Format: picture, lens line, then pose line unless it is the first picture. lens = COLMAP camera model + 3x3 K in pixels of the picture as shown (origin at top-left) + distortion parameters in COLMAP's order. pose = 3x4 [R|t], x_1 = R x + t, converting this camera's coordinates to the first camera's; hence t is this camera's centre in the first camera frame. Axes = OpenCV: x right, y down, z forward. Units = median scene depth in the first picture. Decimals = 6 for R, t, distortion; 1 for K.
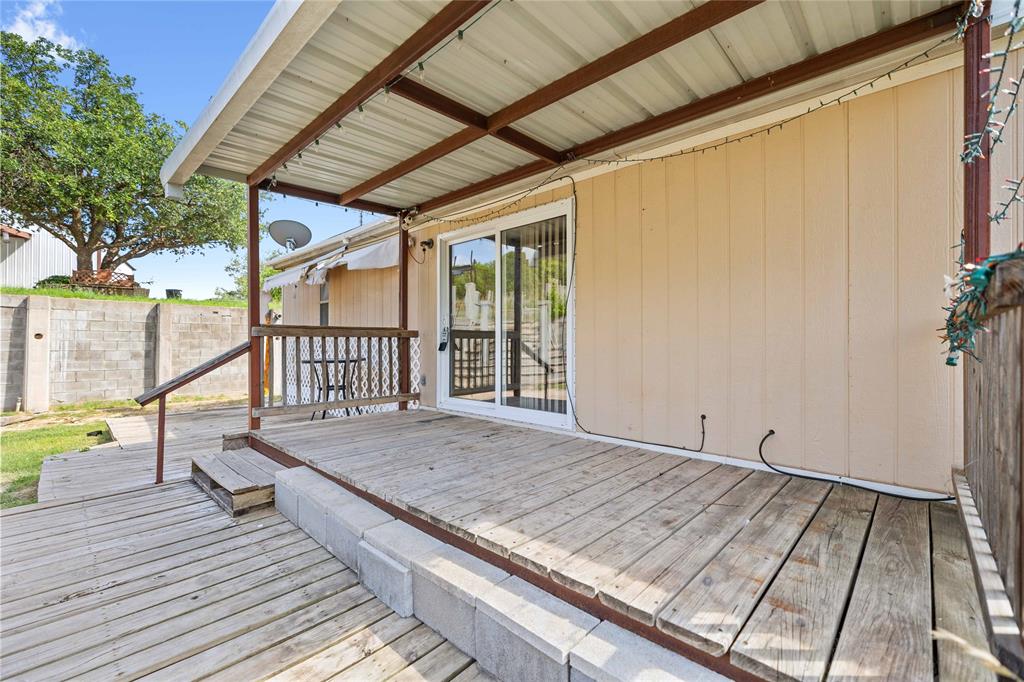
lens RADIAL K [[435.7, 0, 512.0], [0, 435.7, 341.0], [0, 0, 1]] dist [0.002913, 0.000412]
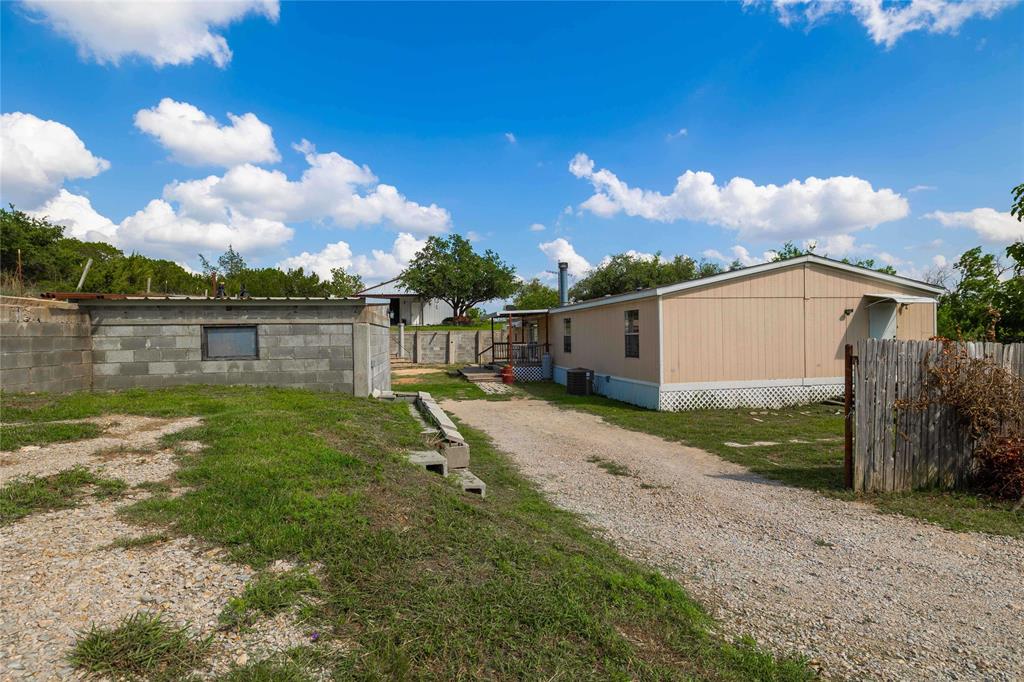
lens RADIAL K [[482.0, 0, 512.0], [0, 482.0, 341.0], [0, 0, 1]] dist [-0.001232, -0.000159]
pose [[0.822563, -0.004451, -0.568657, 1.372861], [0.014352, 0.999813, 0.012936, -0.060358], [0.568493, -0.018802, 0.822473, -1.729515]]
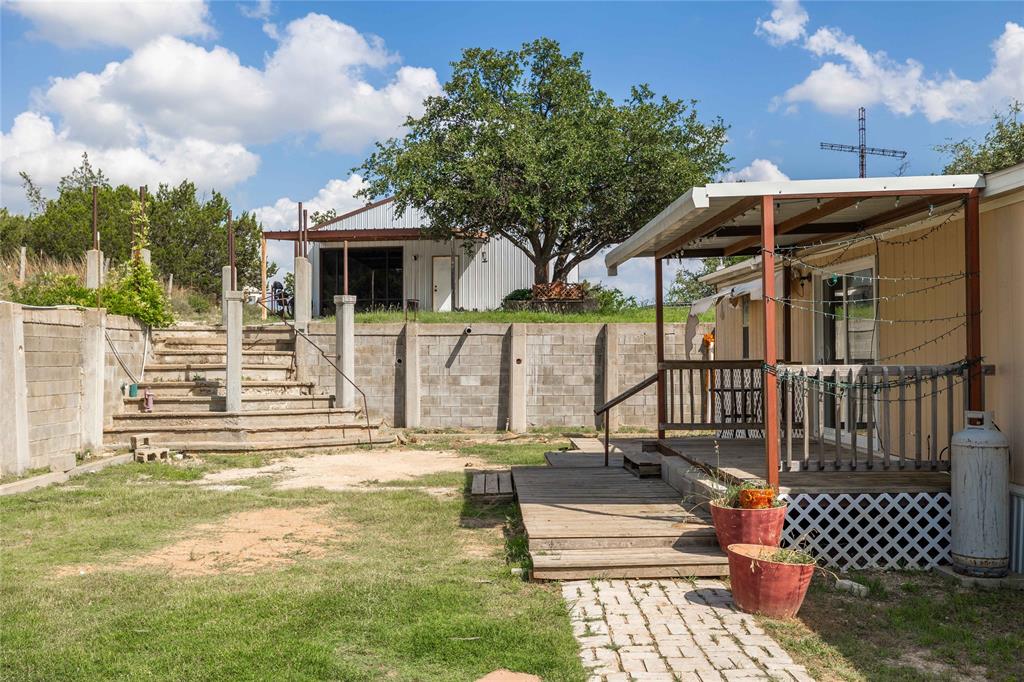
lens RADIAL K [[989.9, 0, 512.0], [0, 989.9, 341.0], [0, 0, 1]] dist [-0.007055, -0.001739]
pose [[0.712255, -0.014847, -0.701764, 0.555996], [0.009753, 0.999889, -0.011257, -0.031364], [0.701853, 0.001173, 0.712320, -0.677914]]
